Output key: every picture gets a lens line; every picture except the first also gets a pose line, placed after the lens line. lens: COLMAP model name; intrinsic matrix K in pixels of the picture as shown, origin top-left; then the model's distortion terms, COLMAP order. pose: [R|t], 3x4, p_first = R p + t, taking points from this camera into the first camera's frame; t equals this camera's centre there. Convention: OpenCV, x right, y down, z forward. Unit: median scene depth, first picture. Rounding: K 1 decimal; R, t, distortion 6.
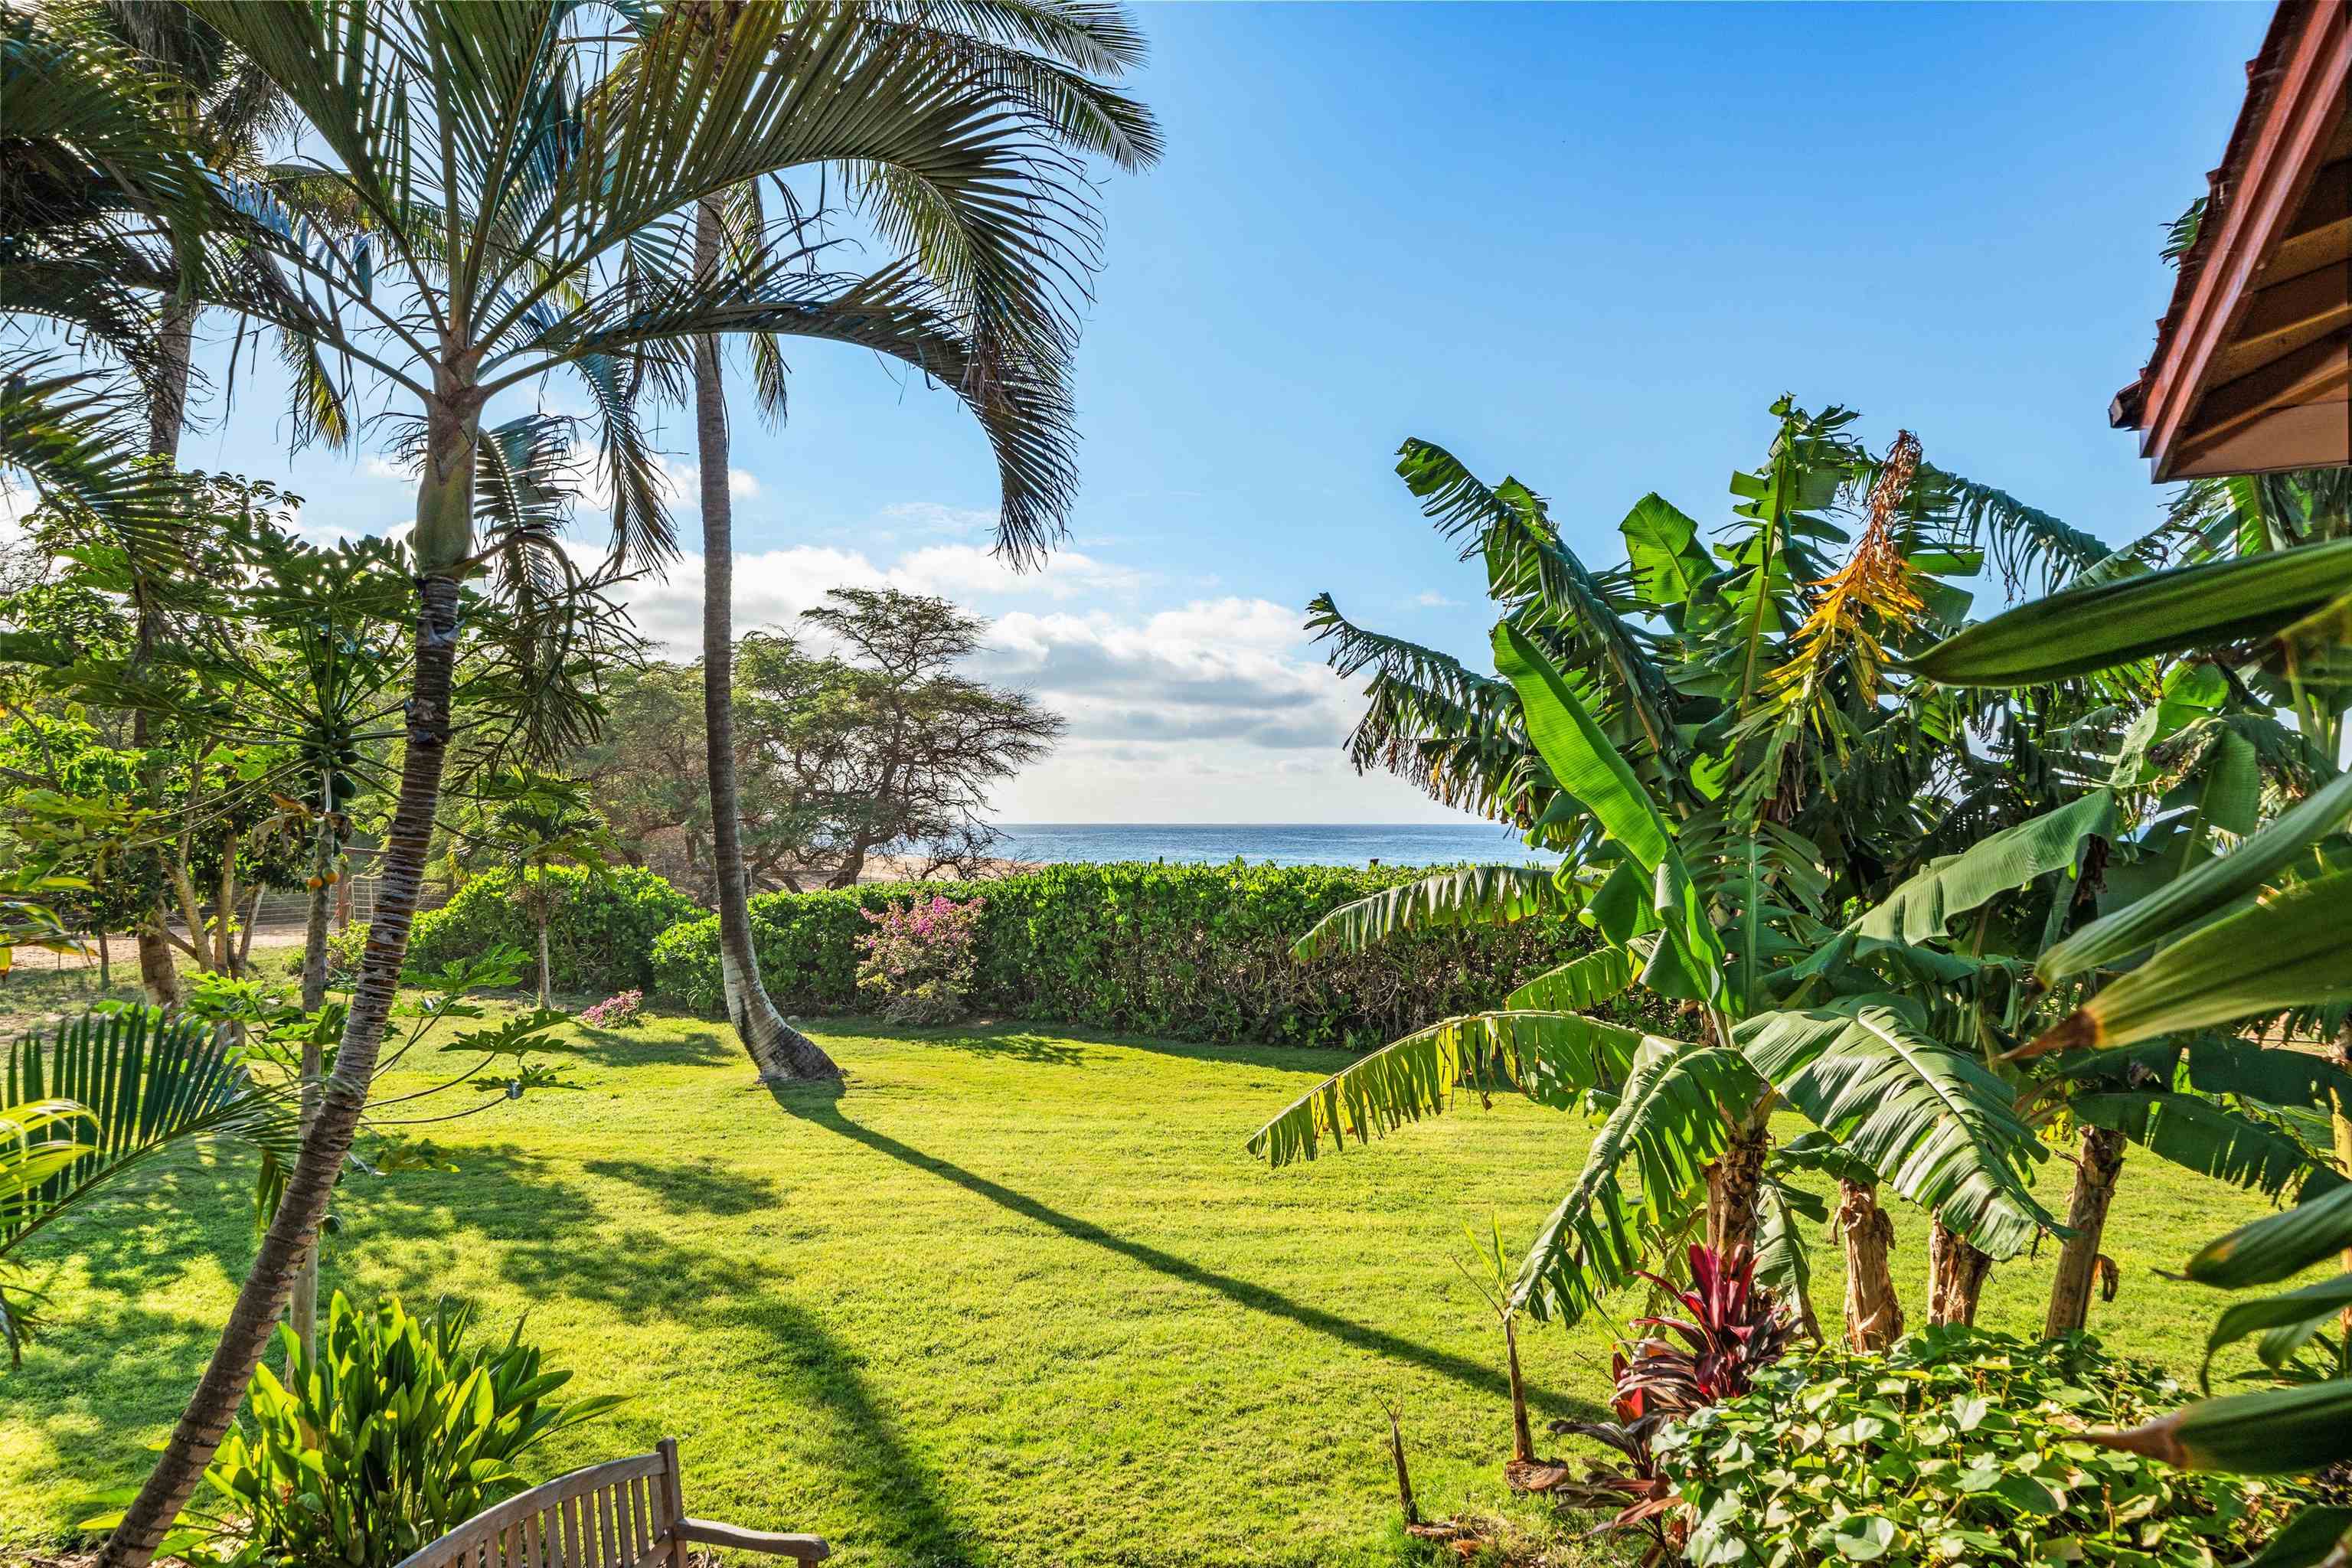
lens RADIAL K [[1596.5, 0, 1173.3], [0, 1596.5, 799.1], [0, 0, 1]] dist [0.020547, -0.003379]
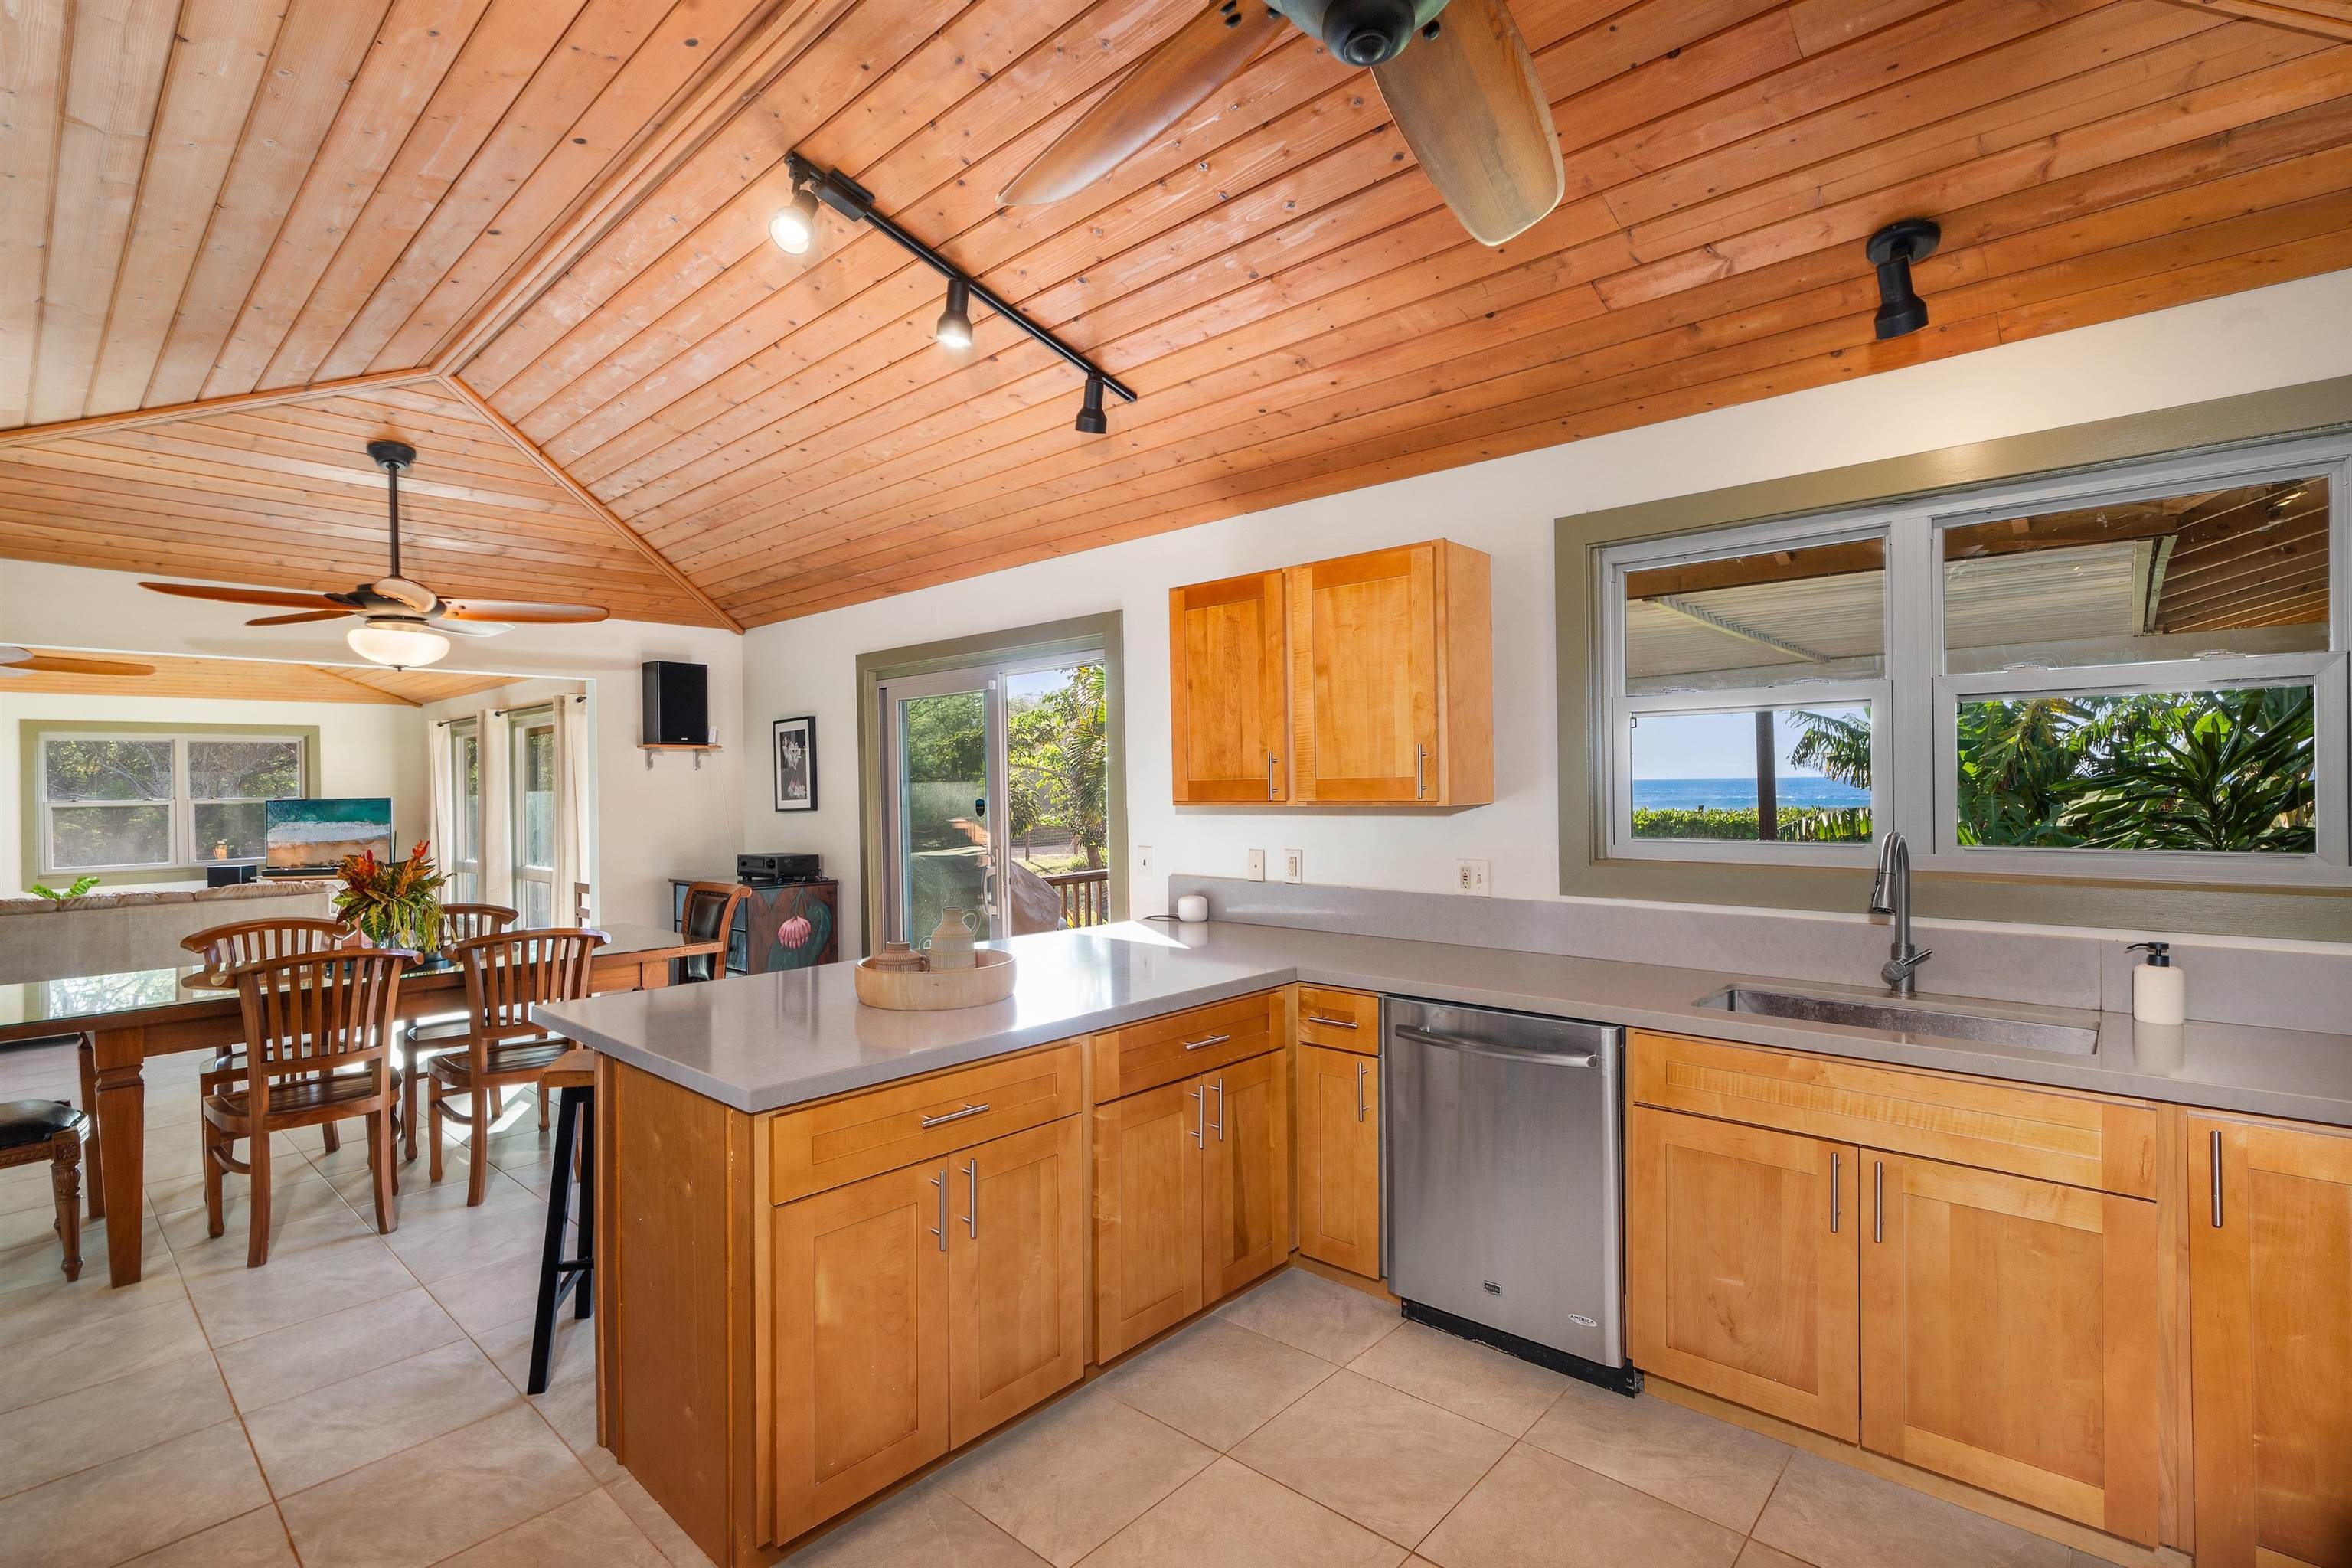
lens RADIAL K [[1043.0, 0, 1215.7], [0, 1043.0, 788.4], [0, 0, 1]] dist [0.012113, -0.000867]
pose [[0.966533, -0.016755, -0.255994, -0.334969], [0.021236, 0.999666, 0.014753, -0.031410], [0.255661, -0.019695, 0.966566, -0.773275]]
